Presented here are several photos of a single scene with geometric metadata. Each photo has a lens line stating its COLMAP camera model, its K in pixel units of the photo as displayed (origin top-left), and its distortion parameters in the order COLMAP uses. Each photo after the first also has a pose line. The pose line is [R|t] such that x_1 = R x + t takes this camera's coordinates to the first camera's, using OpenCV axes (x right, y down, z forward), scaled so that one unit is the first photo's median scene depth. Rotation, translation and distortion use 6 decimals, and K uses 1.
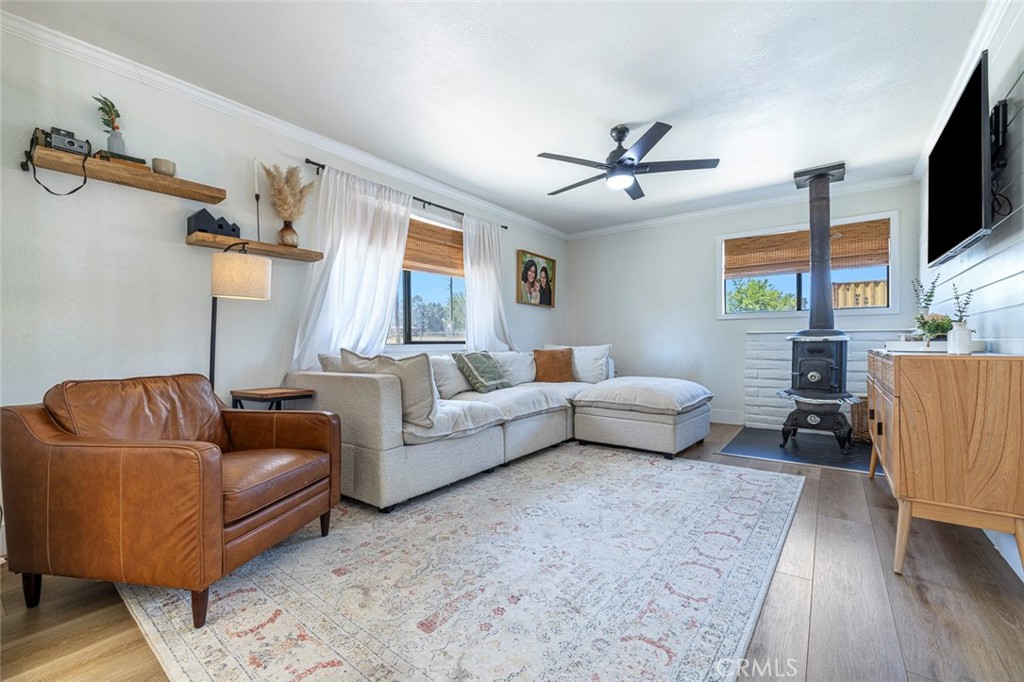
lens RADIAL K [[432.1, 0, 514.0], [0, 432.1, 341.2], [0, 0, 1]] dist [-0.002091, -0.000371]
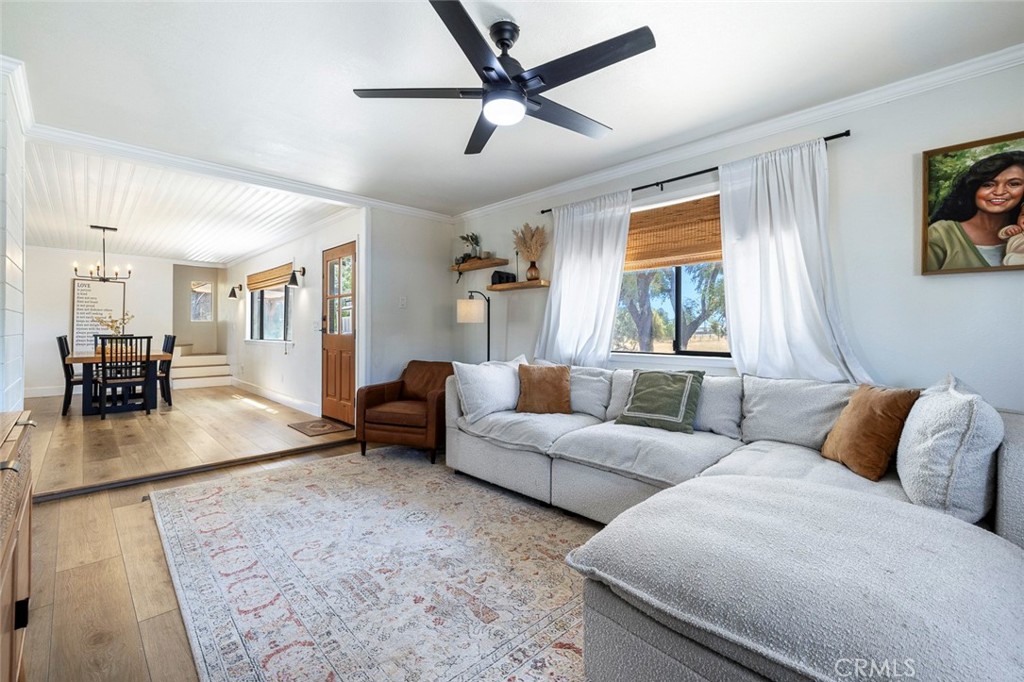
lens RADIAL K [[432.1, 0, 507.2], [0, 432.1, 323.1], [0, 0, 1]] dist [-0.002091, -0.000371]
pose [[-0.149813, -0.012286, -0.988638, 0.972223], [-0.000276, 0.999923, -0.012385, -0.066125], [0.988714, -0.001582, -0.149804, 1.247531]]
